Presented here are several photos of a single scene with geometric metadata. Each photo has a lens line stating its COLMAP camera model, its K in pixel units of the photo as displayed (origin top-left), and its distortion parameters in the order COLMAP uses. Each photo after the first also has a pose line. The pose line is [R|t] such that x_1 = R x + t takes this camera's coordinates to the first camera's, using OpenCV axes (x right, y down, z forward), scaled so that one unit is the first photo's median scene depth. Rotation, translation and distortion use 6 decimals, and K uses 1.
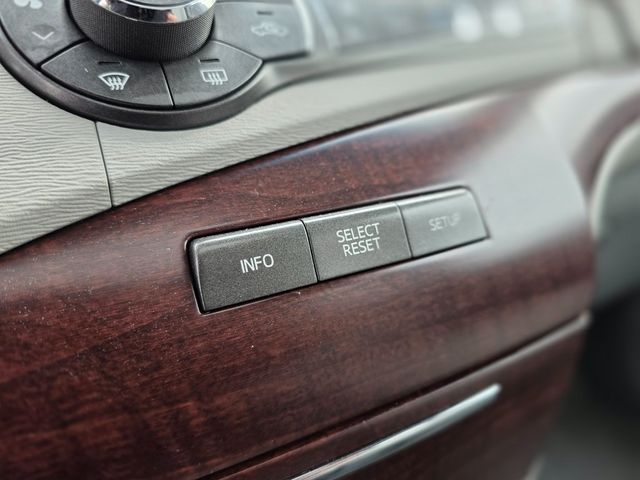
lens RADIAL K [[497.6, 0, 320.0], [0, 497.6, 240.0], [0, 0, 1]] dist [-0.045003, -0.006470]
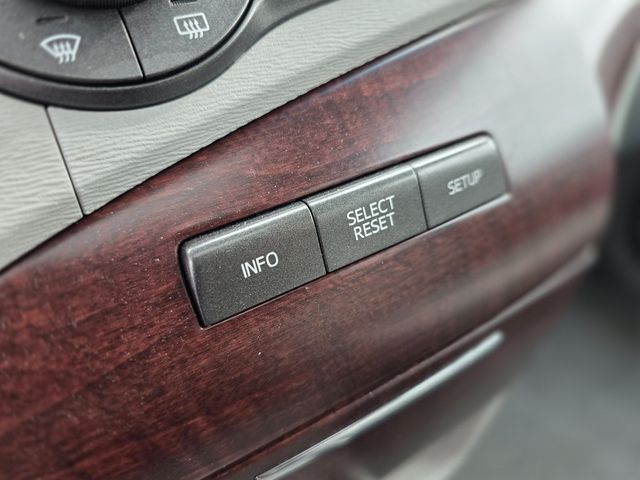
lens RADIAL K [[497.6, 0, 320.0], [0, 497.6, 240.0], [0, 0, 1]] dist [-0.045003, -0.006470]
pose [[0.999011, -0.017606, 0.040828, -0.055432], [0.003966, 0.949888, 0.312566, -0.269797], [-0.044285, -0.312095, 0.949018, 0.172541]]
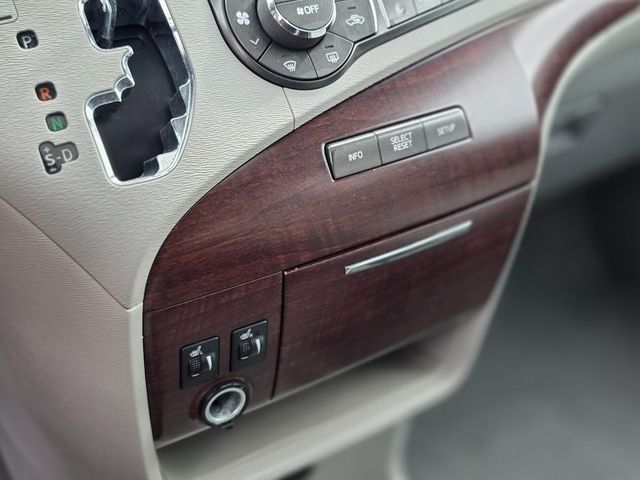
lens RADIAL K [[827.4, 0, 332.2], [0, 827.4, 241.4], [0, 0, 1]] dist [0.013972, -0.010872]
pose [[0.994094, 0.001159, 0.108517, -0.602762], [-0.026223, 0.972877, 0.229833, -0.400386], [-0.105308, -0.231321, 0.967161, -2.436229]]
